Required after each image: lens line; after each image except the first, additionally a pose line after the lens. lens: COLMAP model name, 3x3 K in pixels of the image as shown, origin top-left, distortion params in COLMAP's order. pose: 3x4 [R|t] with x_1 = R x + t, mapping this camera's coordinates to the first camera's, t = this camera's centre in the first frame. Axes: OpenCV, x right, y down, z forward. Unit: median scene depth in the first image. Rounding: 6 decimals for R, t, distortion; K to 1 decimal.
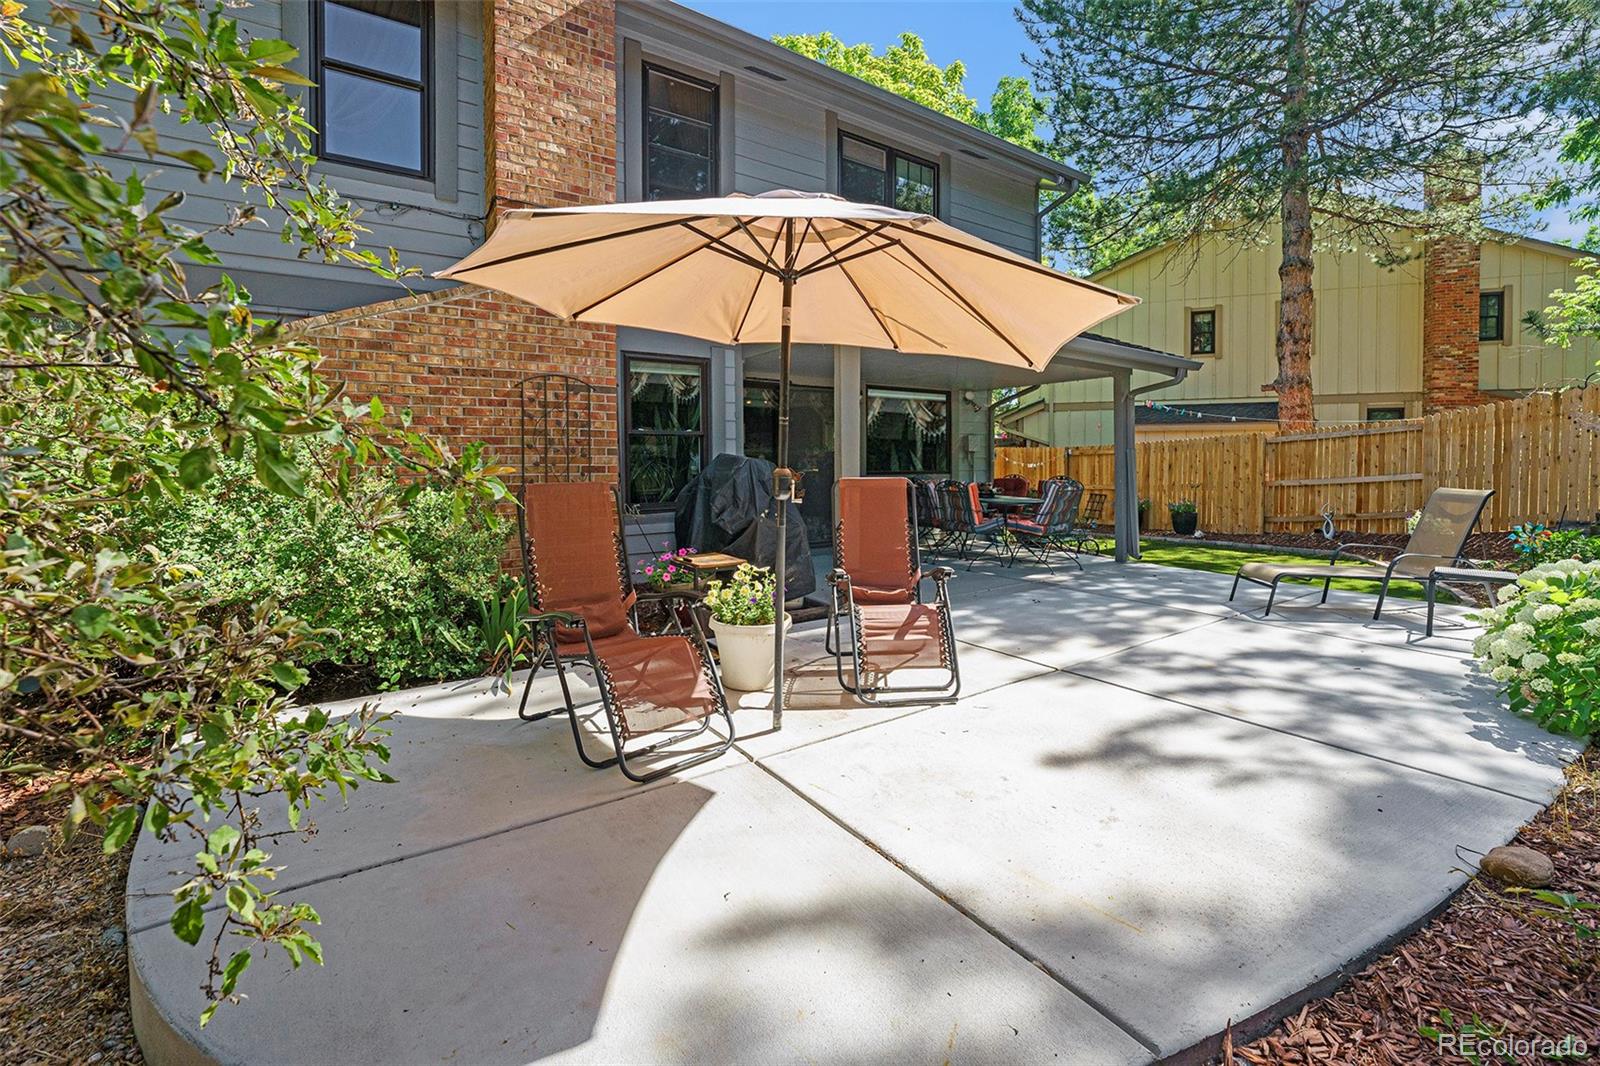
lens RADIAL K [[653.4, 0, 799.5], [0, 653.4, 533.6], [0, 0, 1]] dist [-0.021307, 0.000269]
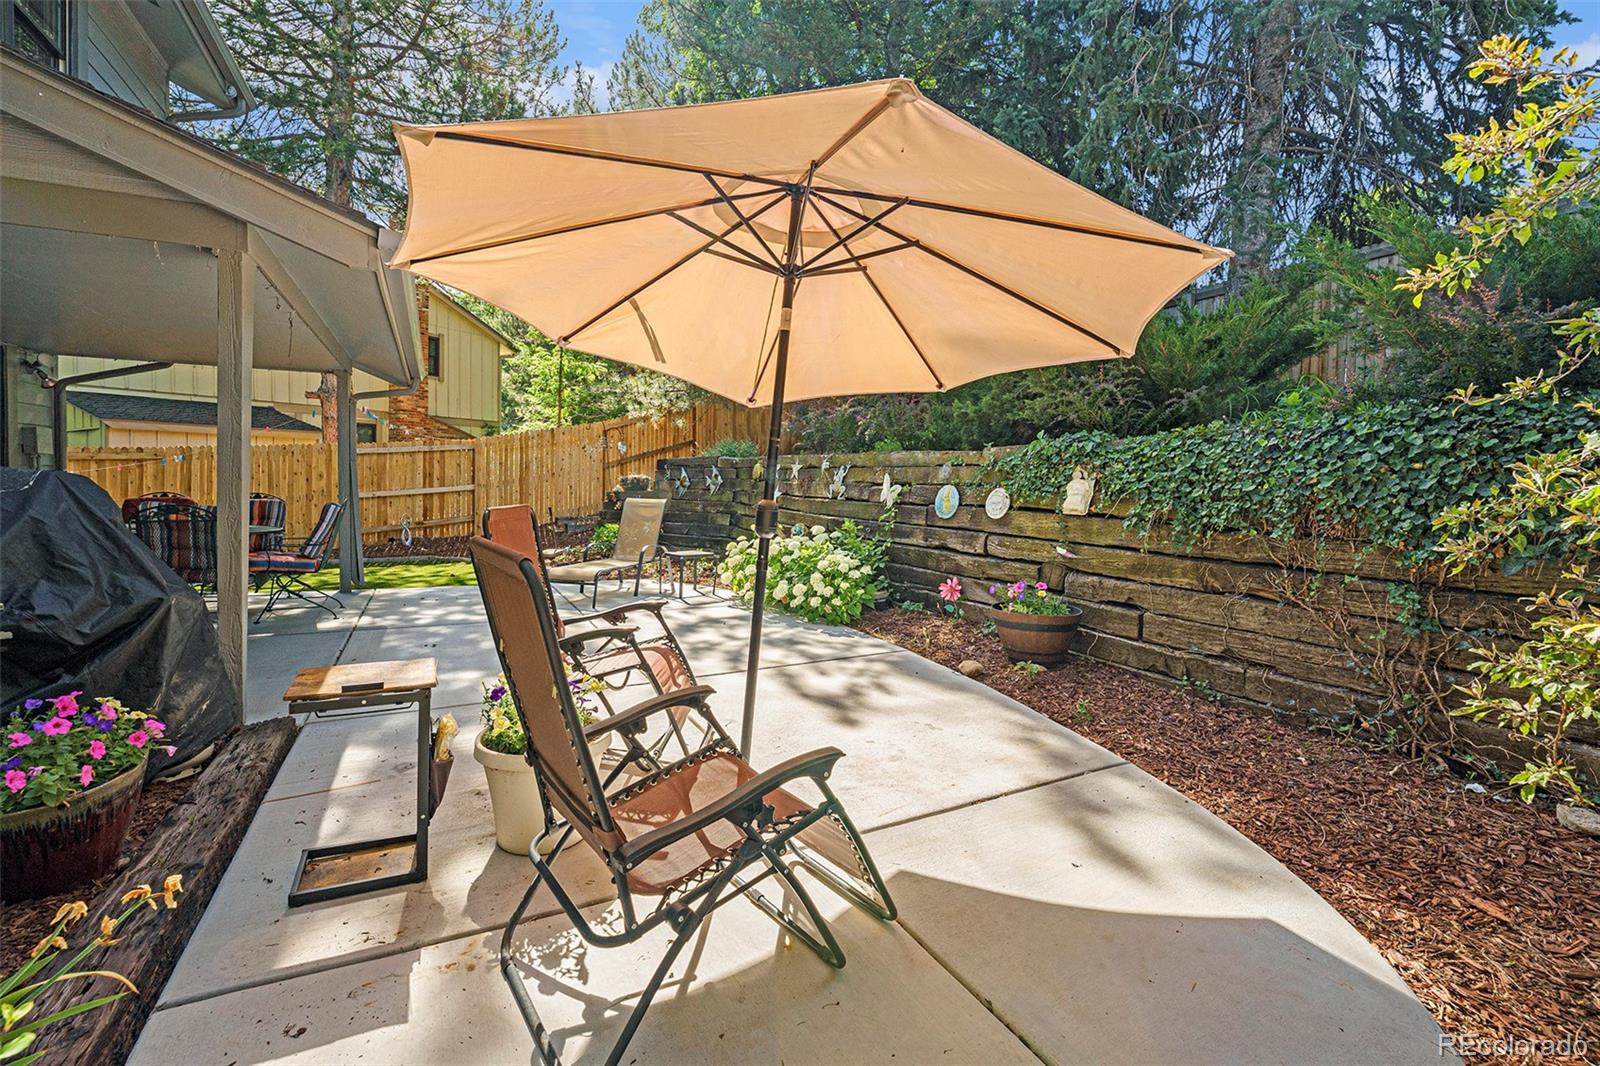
lens RADIAL K [[682.5, 0, 798.4], [0, 682.5, 533.1], [0, 0, 1]] dist [-0.010299, -0.000130]
pose [[0.133530, -0.073527, 0.988313, -0.841509], [0.088780, 0.994122, 0.061964, -0.104567], [-0.987060, 0.079468, 0.139273, 0.789212]]
